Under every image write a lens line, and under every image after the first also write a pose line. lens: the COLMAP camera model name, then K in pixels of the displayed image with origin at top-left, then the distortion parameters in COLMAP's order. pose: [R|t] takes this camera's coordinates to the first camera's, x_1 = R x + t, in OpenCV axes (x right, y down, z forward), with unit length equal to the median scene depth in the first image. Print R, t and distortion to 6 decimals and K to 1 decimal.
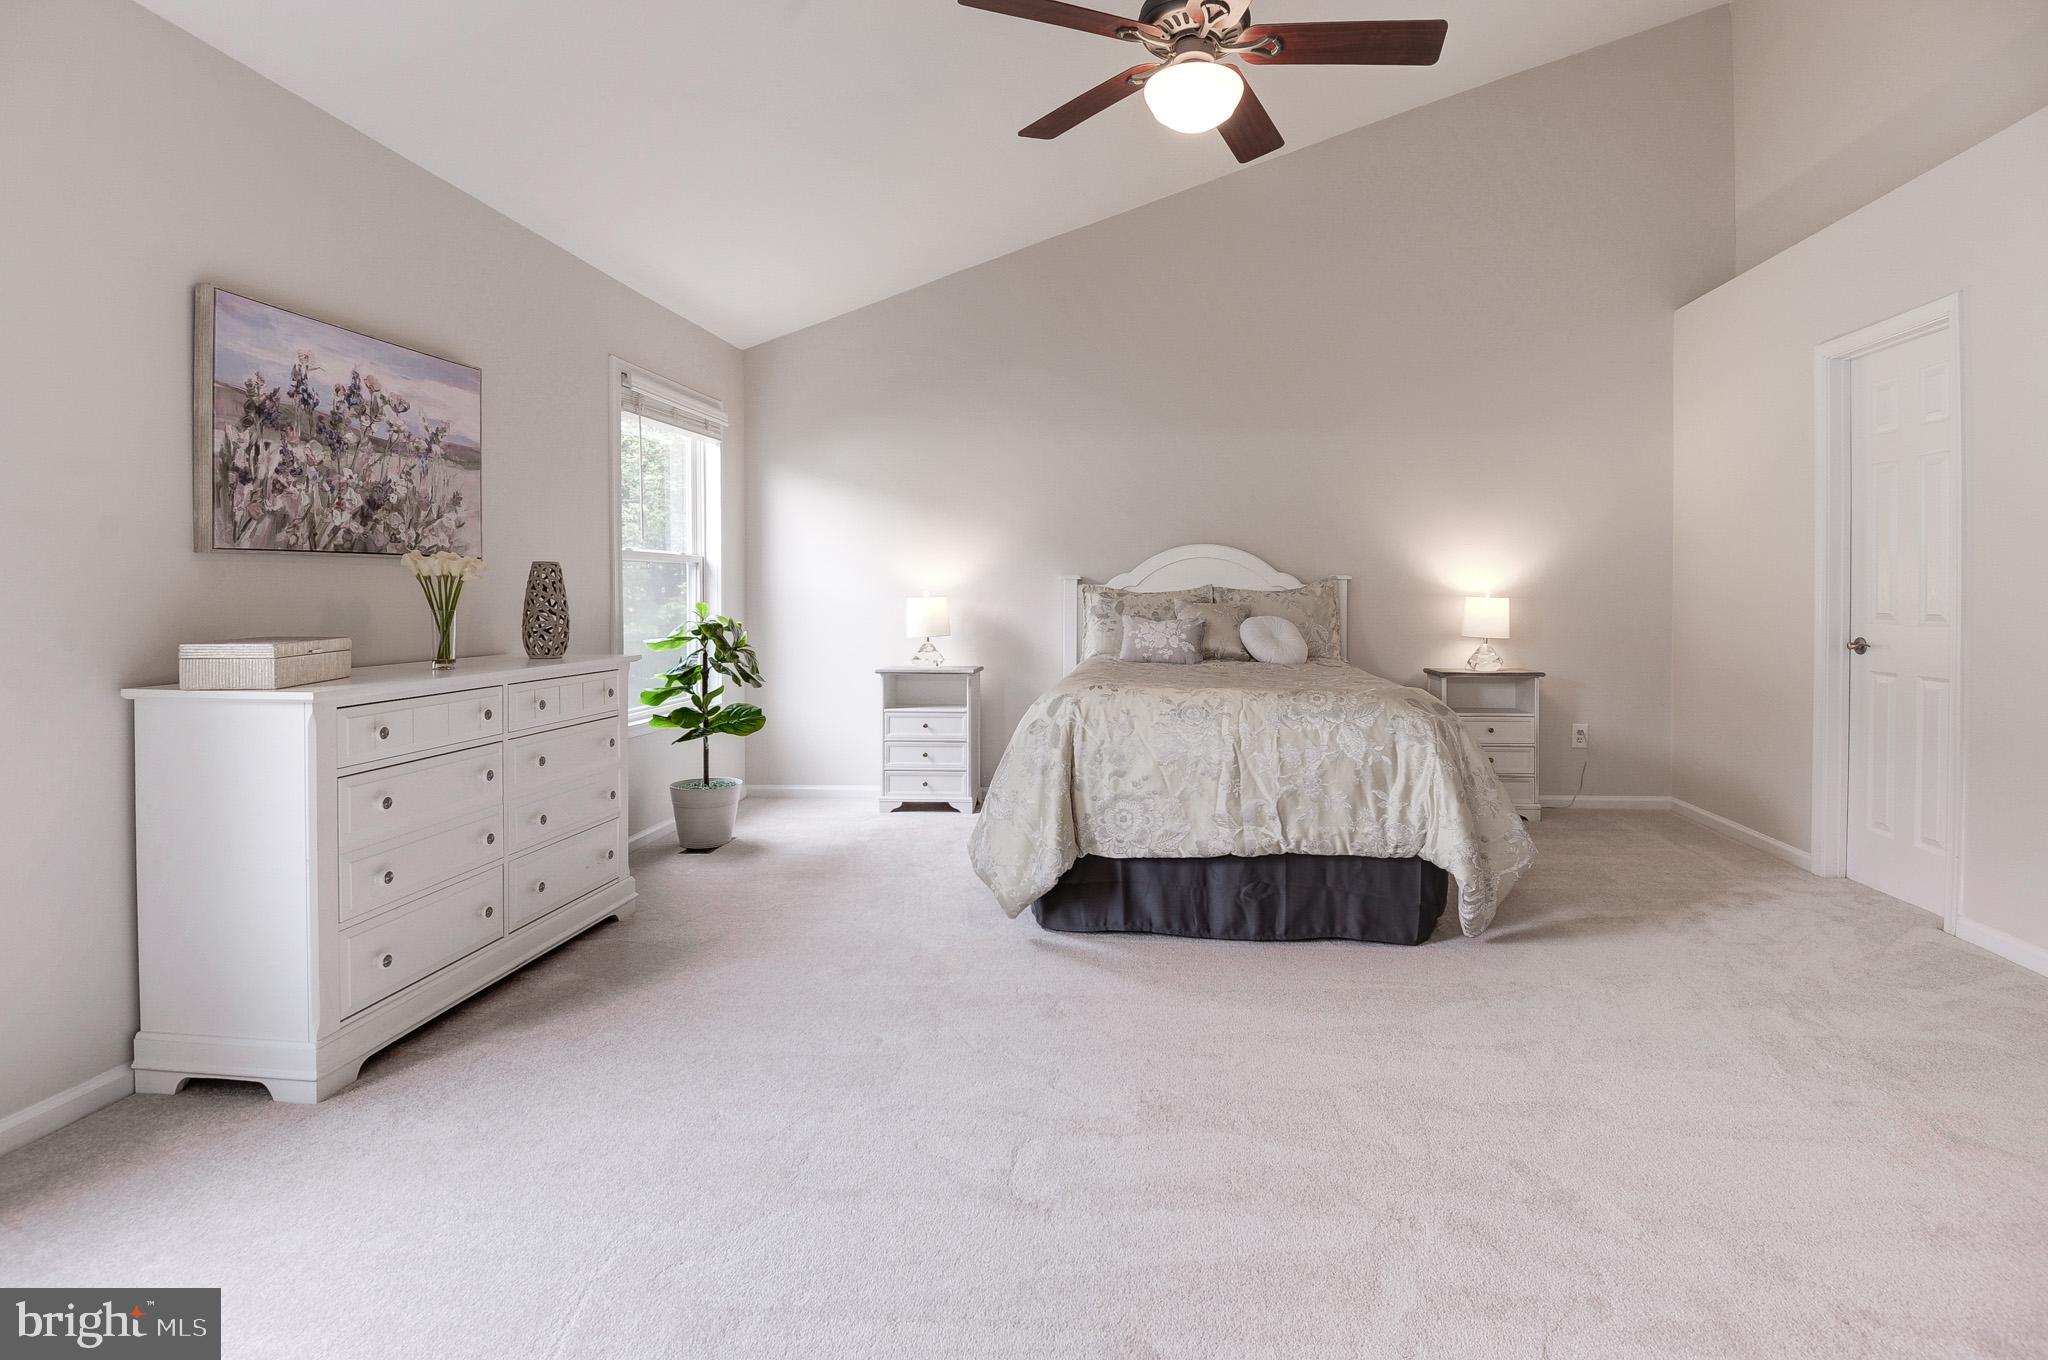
lens RADIAL K [[983.4, 0, 1094.1], [0, 983.4, 599.2], [0, 0, 1]] dist [-0.018654, -0.000851]
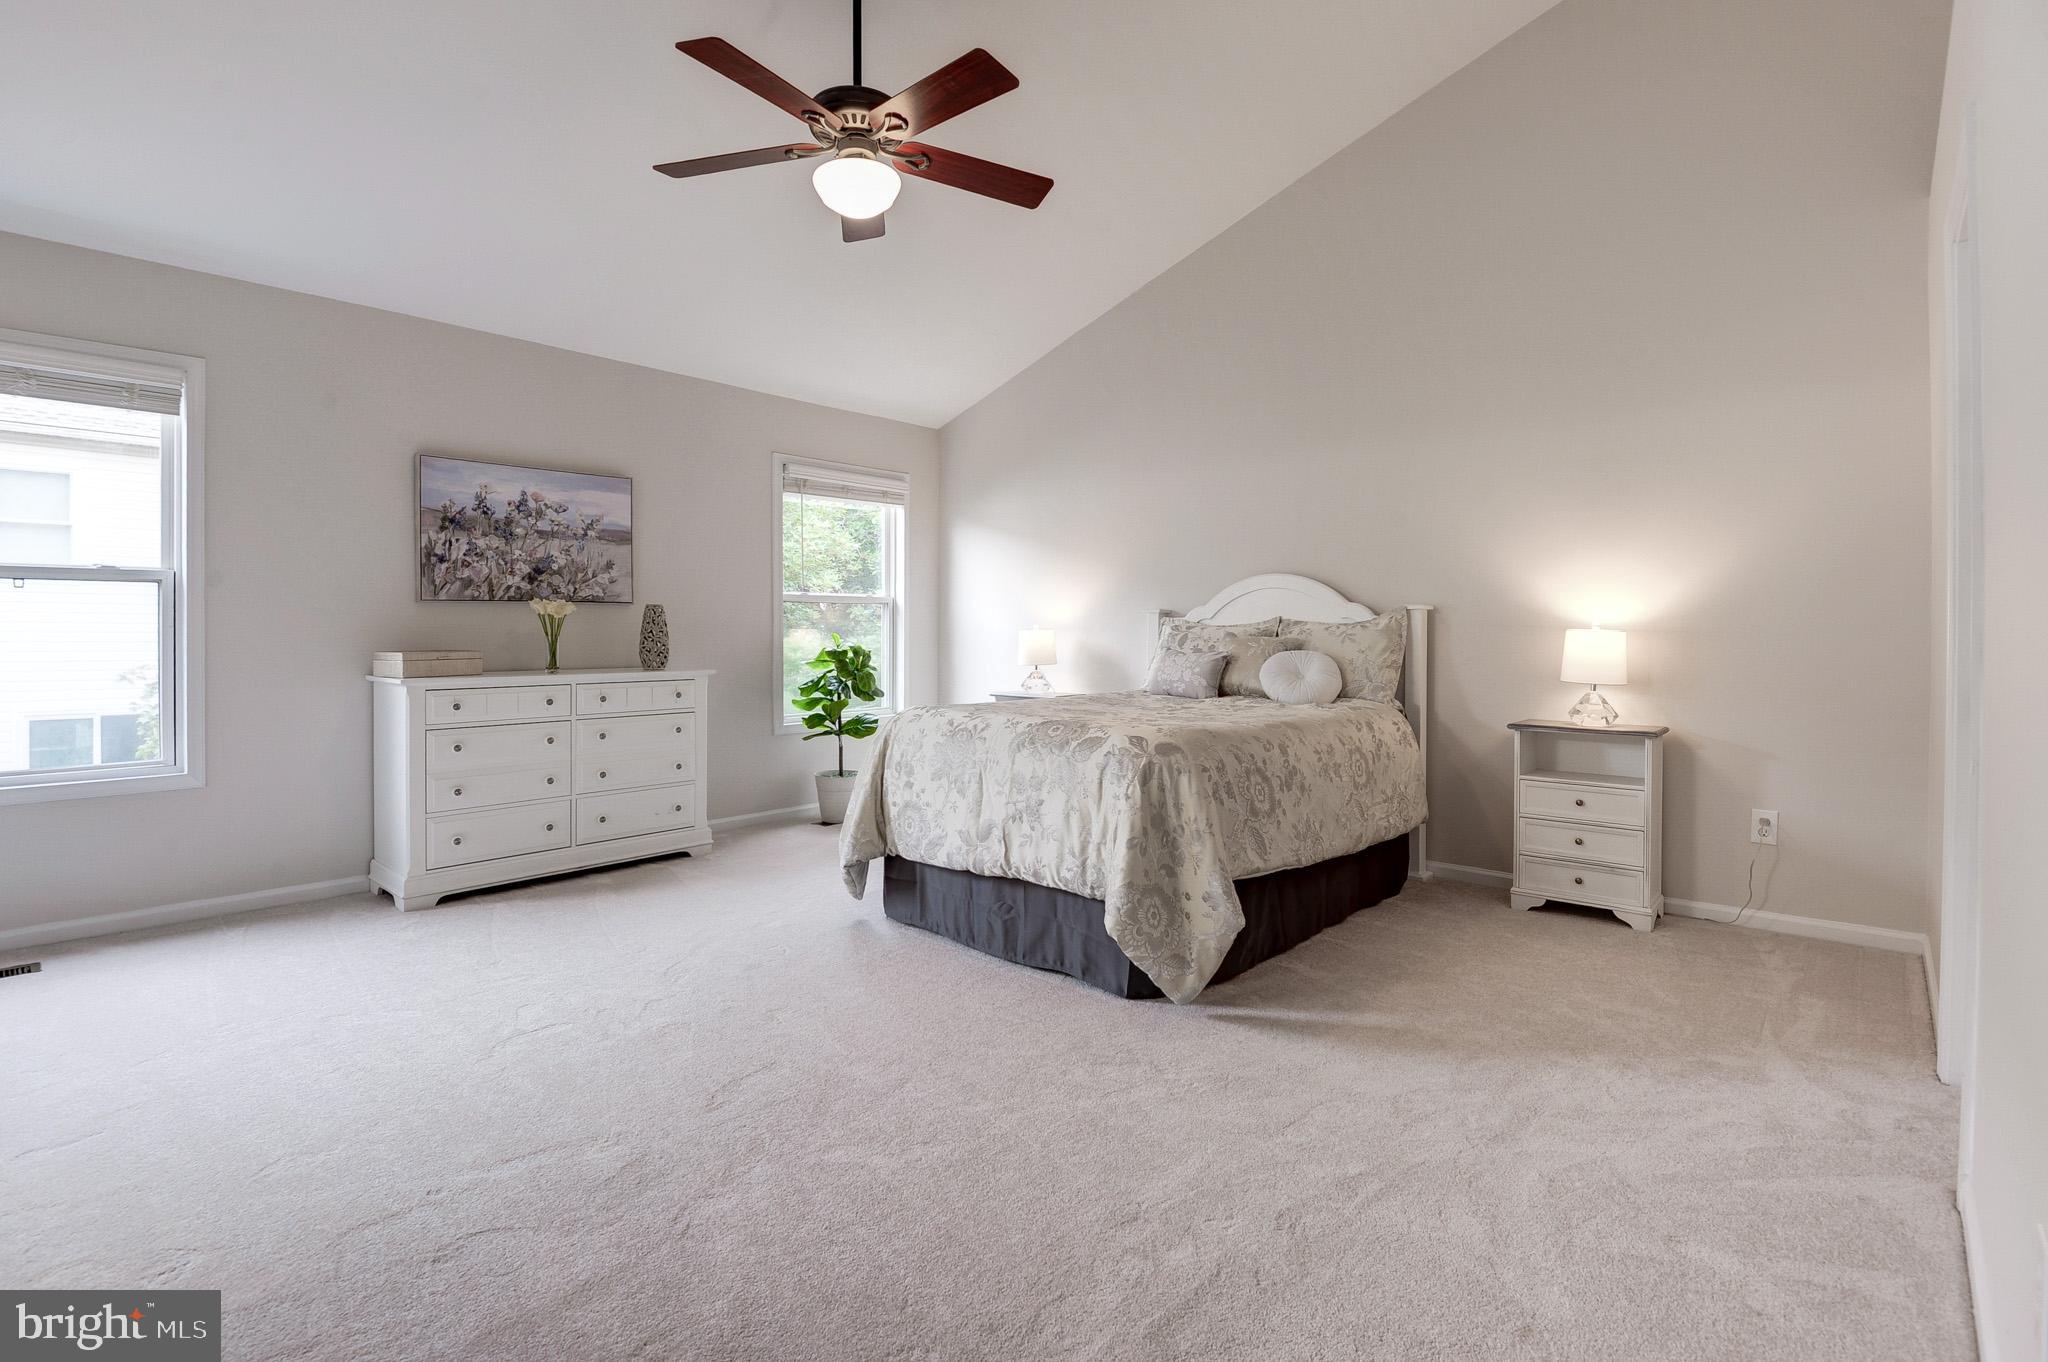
lens RADIAL K [[952.8, 0, 1033.8], [0, 952.8, 634.6], [0, 0, 1]] dist [-0.009855, -0.000278]
pose [[0.793859, 0.002744, -0.608095, 0.870198], [-0.004611, 0.999988, -0.001507, 0.007475], [0.608084, 0.004000, 0.793862, 0.238291]]
